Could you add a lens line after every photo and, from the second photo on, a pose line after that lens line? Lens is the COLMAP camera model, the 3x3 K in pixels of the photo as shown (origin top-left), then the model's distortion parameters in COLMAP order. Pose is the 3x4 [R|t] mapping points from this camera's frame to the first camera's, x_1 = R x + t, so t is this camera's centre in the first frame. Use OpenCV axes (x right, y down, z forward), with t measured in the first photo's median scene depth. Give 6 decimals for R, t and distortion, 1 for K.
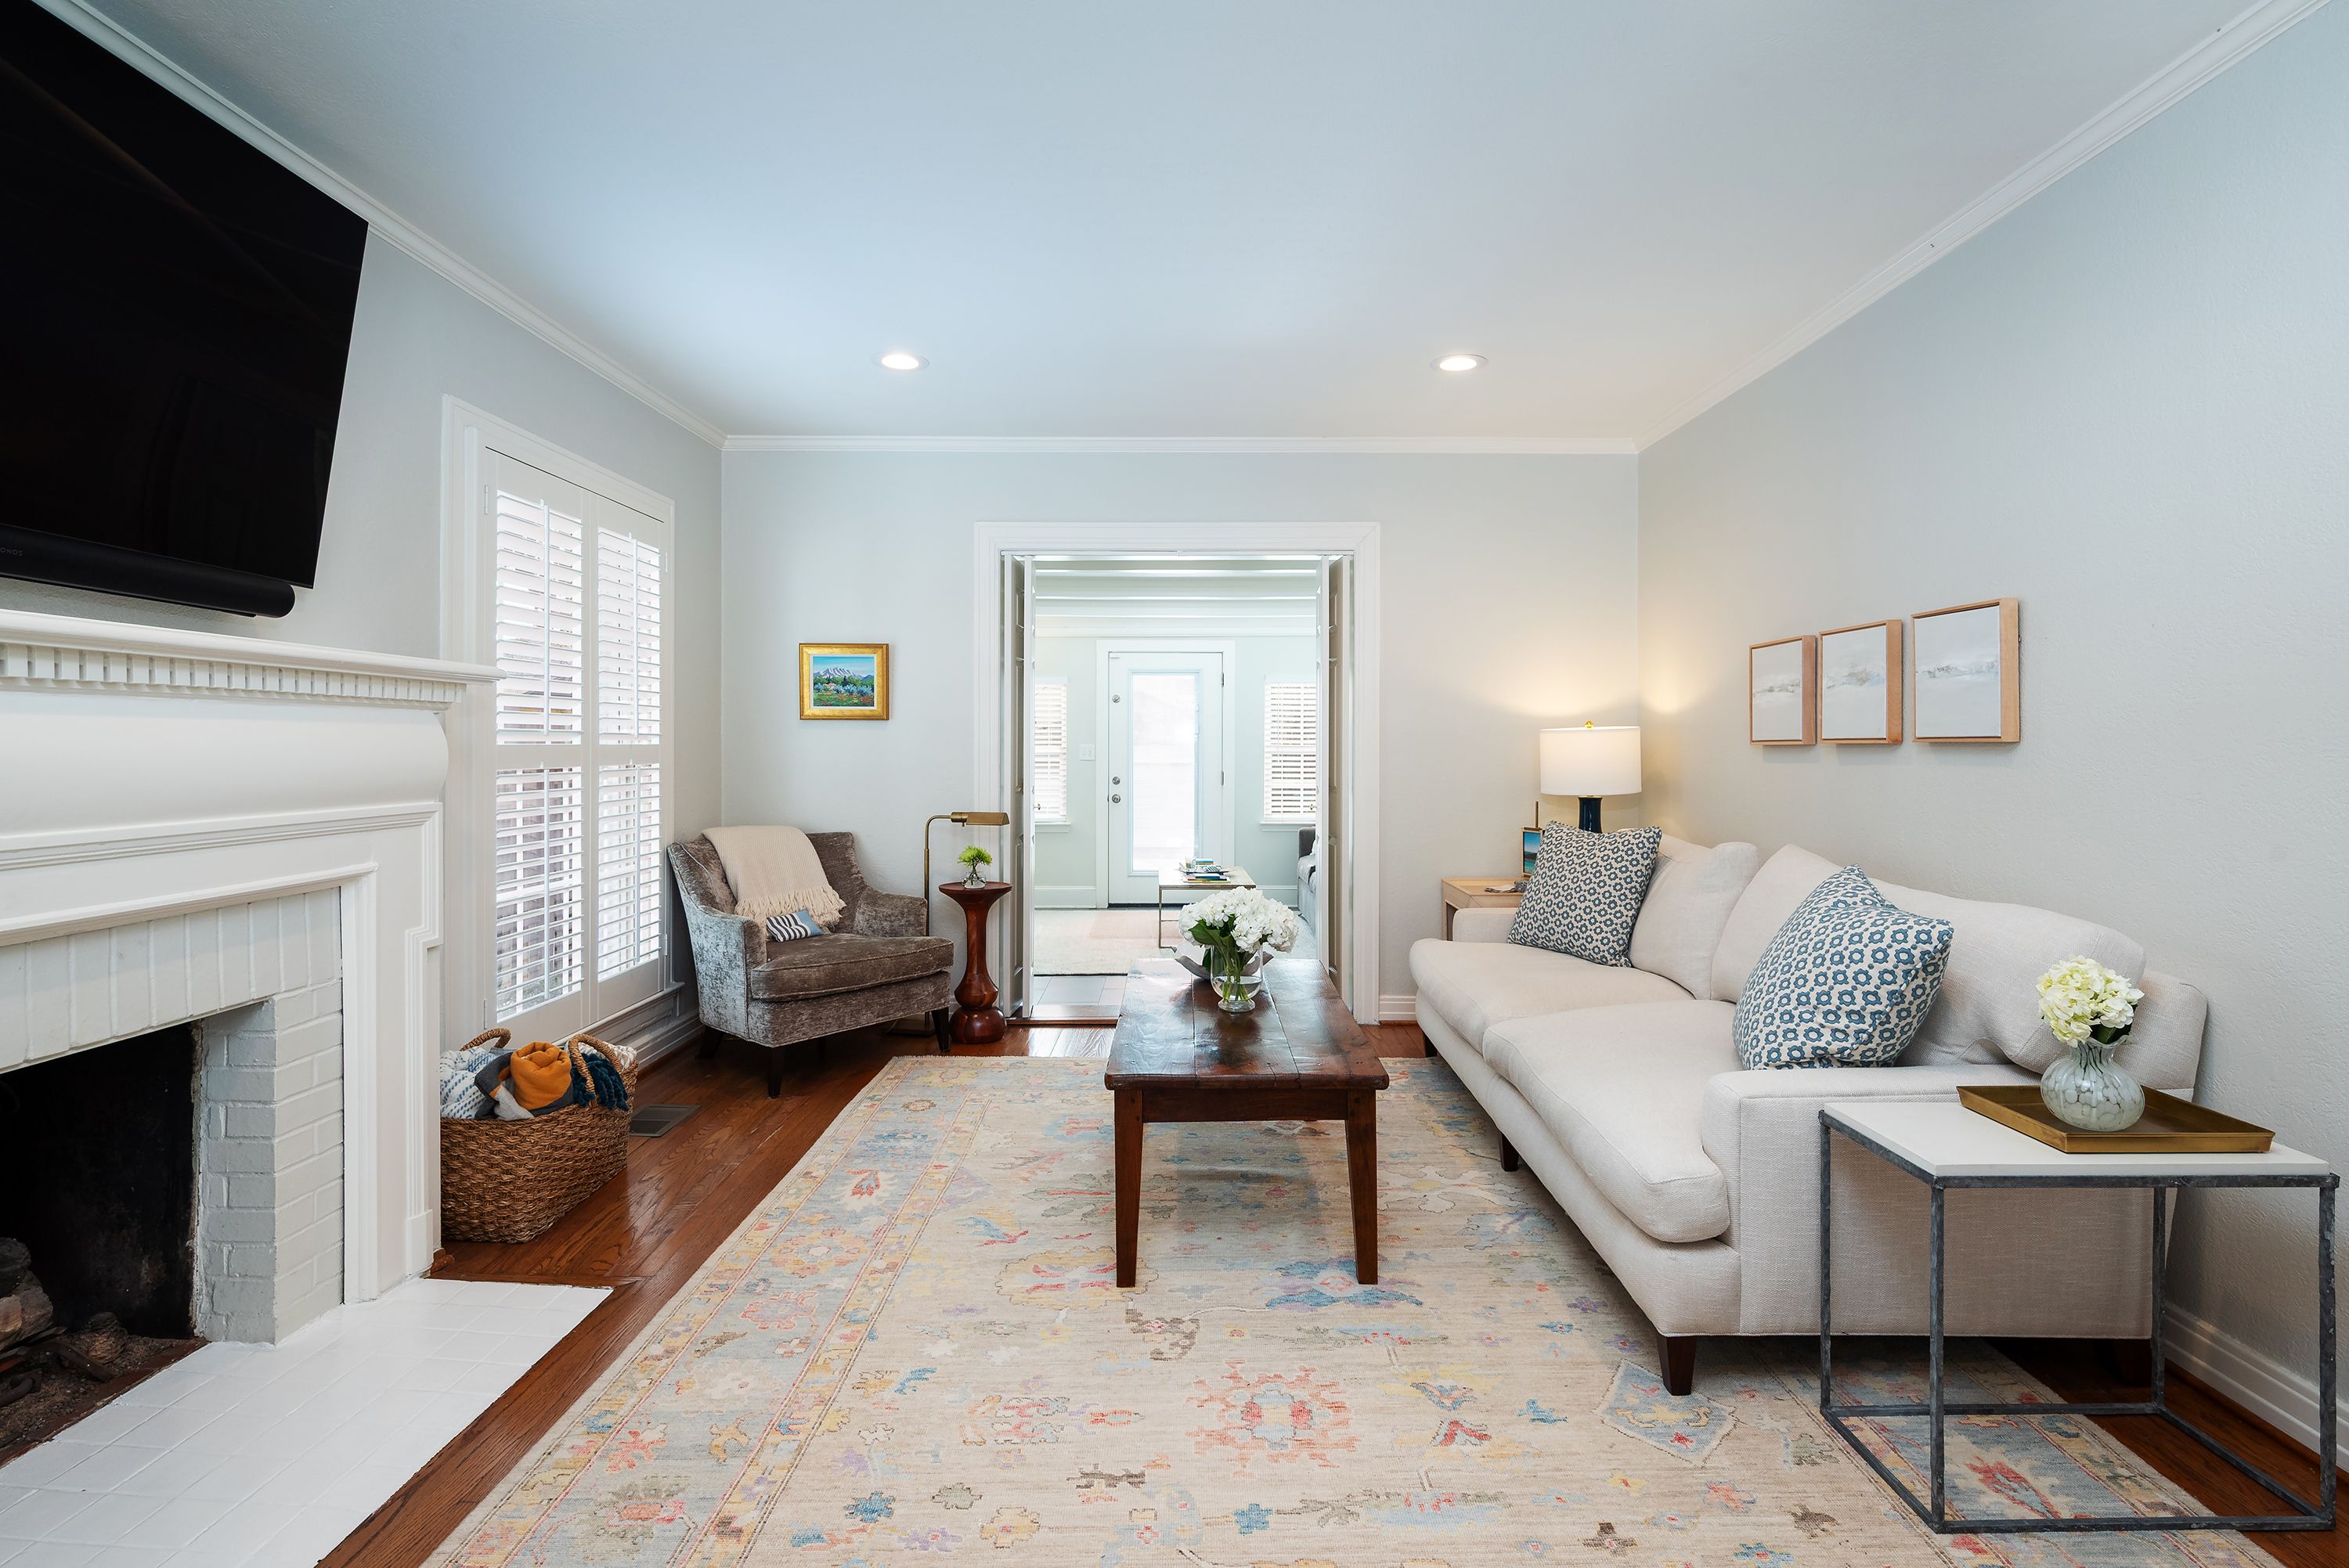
lens RADIAL K [[1109.9, 0, 1178.6], [0, 1109.9, 754.2], [0, 0, 1]] dist [-0.000021, -0.000008]
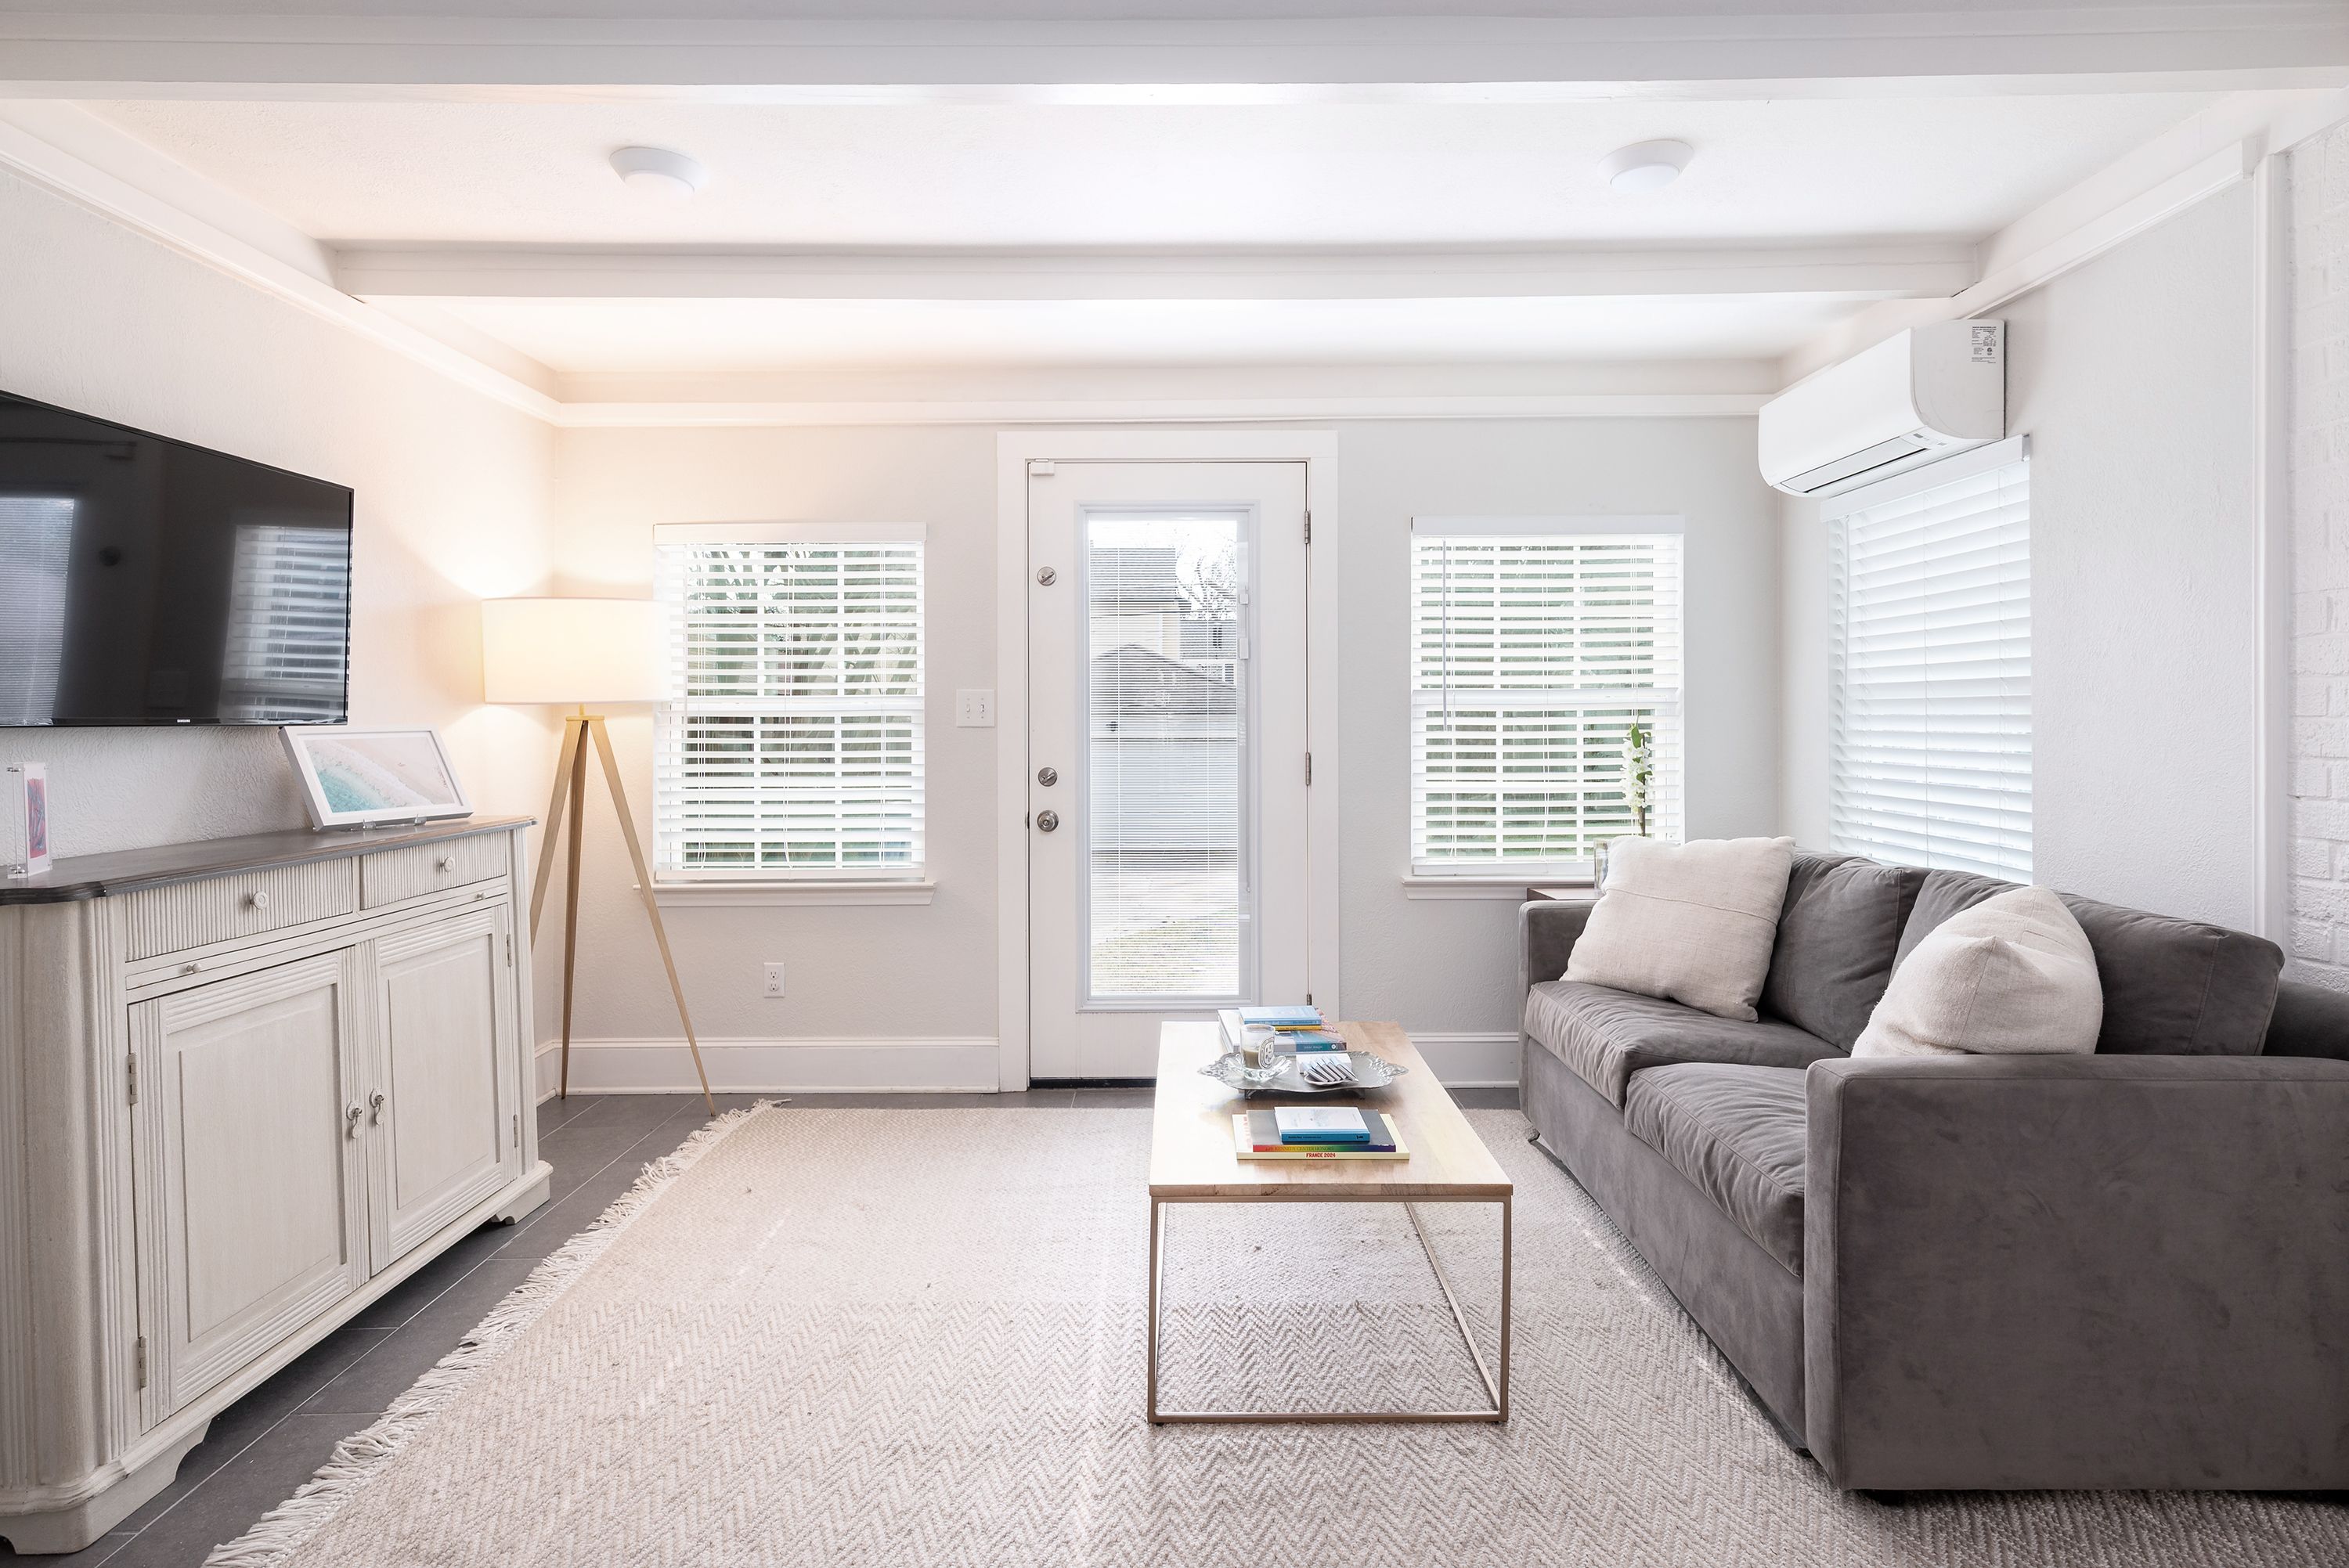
lens RADIAL K [[1145.5, 0, 1171.1], [0, 1145.5, 756.8], [0, 0, 1]] dist [-0.059293, -0.000636]
pose [[0.999984, -0.004425, -0.003462, -0.009168], [0.004509, 0.999685, 0.024697, 0.006212], [0.003351, -0.024712, 0.999689, 0.578806]]
